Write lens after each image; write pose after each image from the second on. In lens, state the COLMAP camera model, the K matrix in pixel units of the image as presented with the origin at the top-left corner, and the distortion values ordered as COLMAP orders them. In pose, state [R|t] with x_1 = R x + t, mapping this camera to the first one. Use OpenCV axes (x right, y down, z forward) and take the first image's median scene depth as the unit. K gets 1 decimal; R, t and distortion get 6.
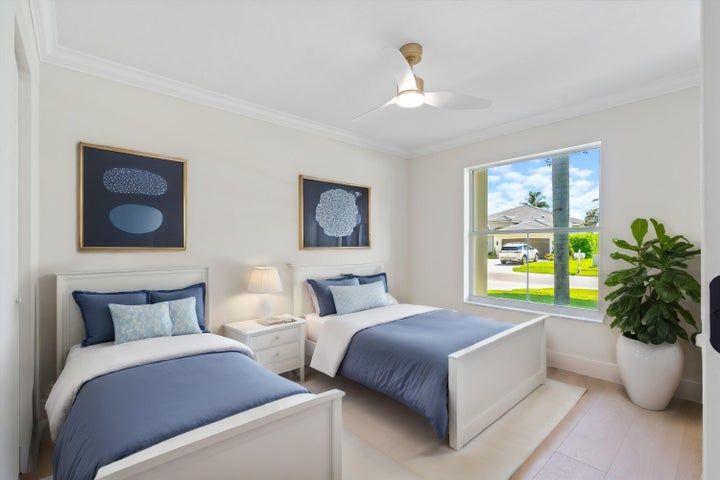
lens RADIAL K [[341.7, 0, 357.9], [0, 341.7, 242.9], [0, 0, 1]] dist [-0.000811, 0.000184]
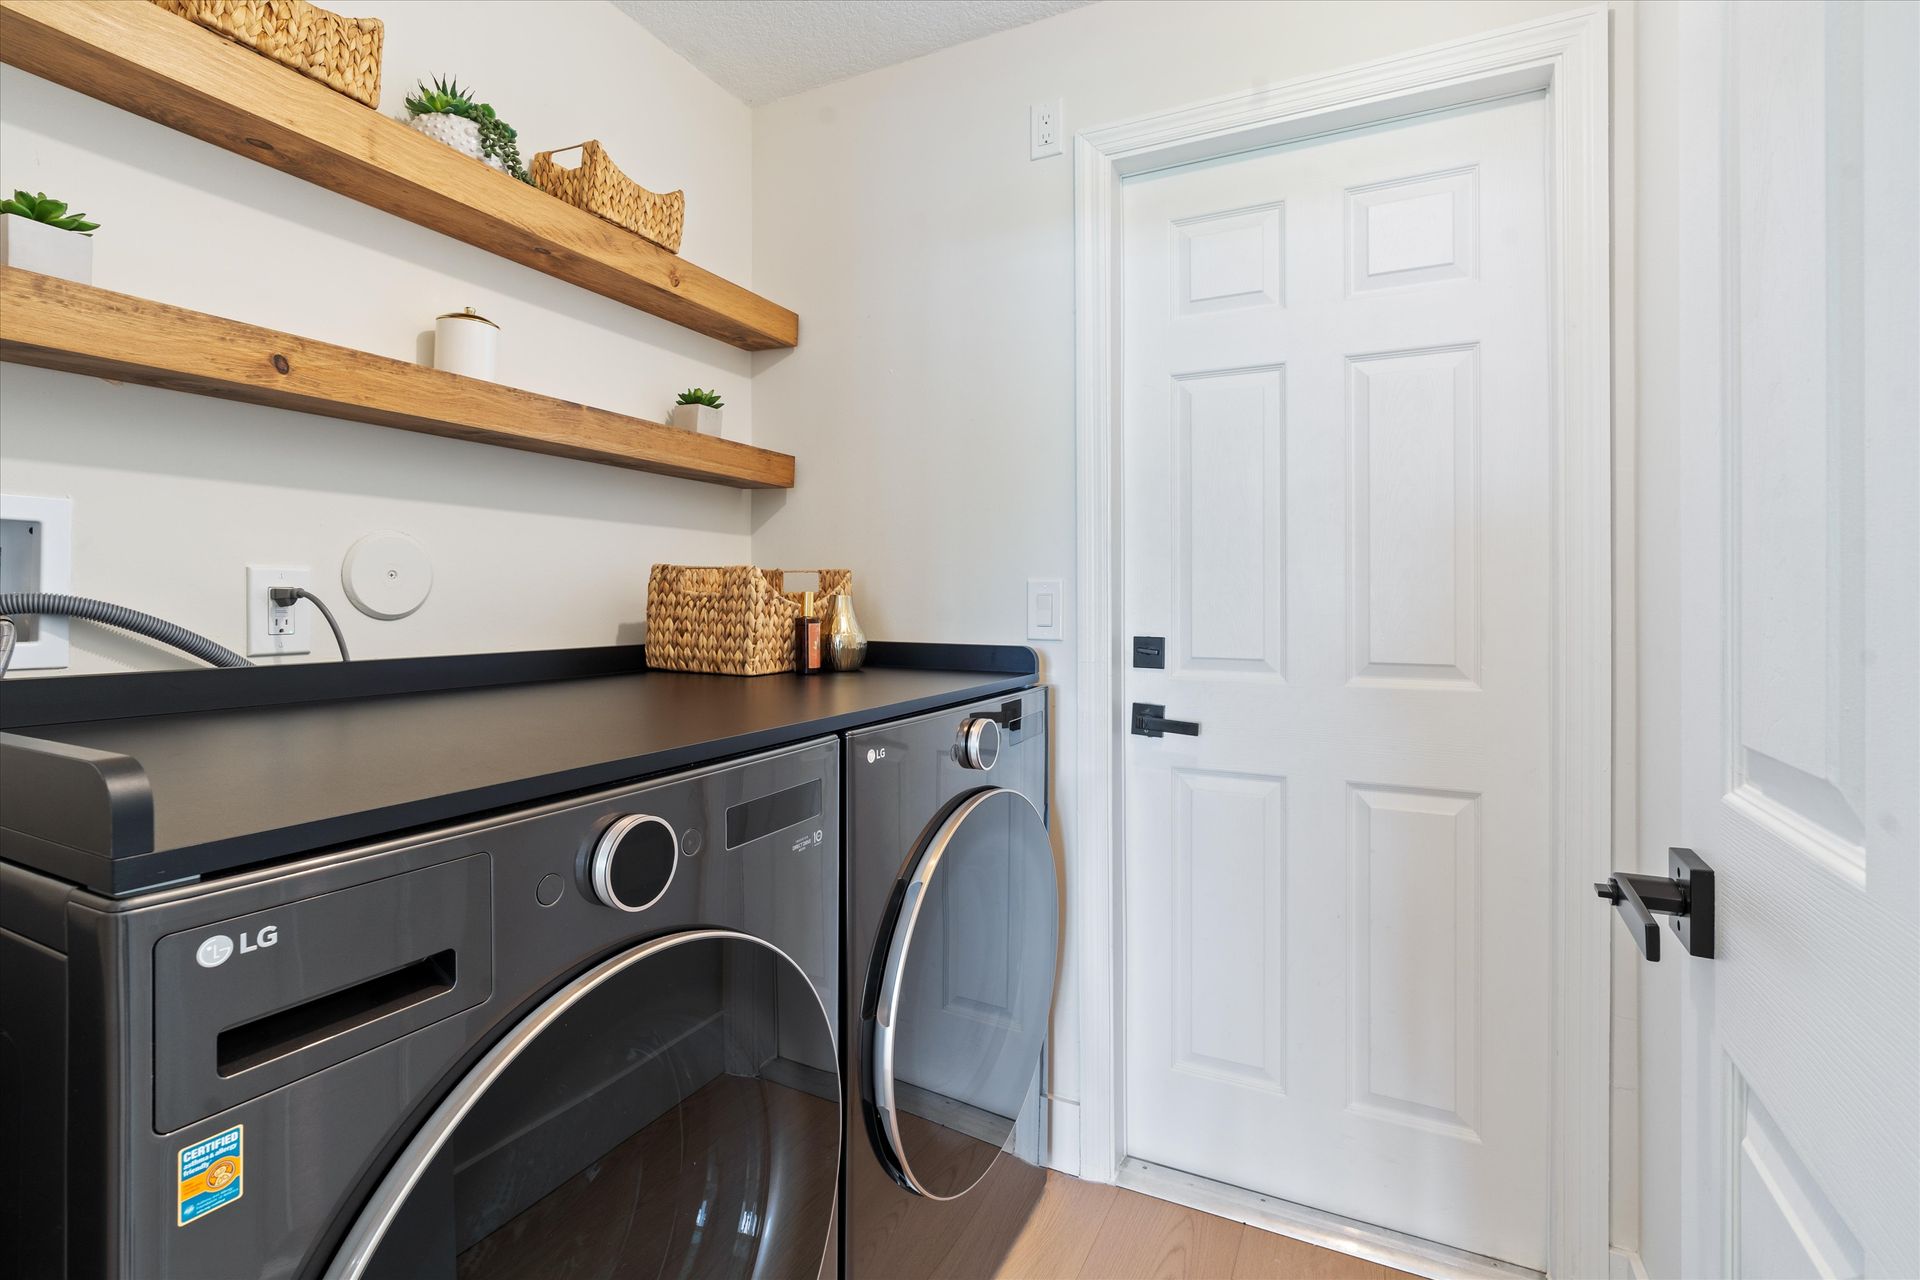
lens RADIAL K [[911.1, 0, 954.4], [0, 911.1, 647.7], [0, 0, 1]] dist [-0.000811, 0.000184]
pose [[0.637569, -0.003337, -0.770386, 4.272384], [0.001877, 0.999994, -0.002777, -0.141204], [0.770391, 0.000325, 0.637572, -5.227456]]
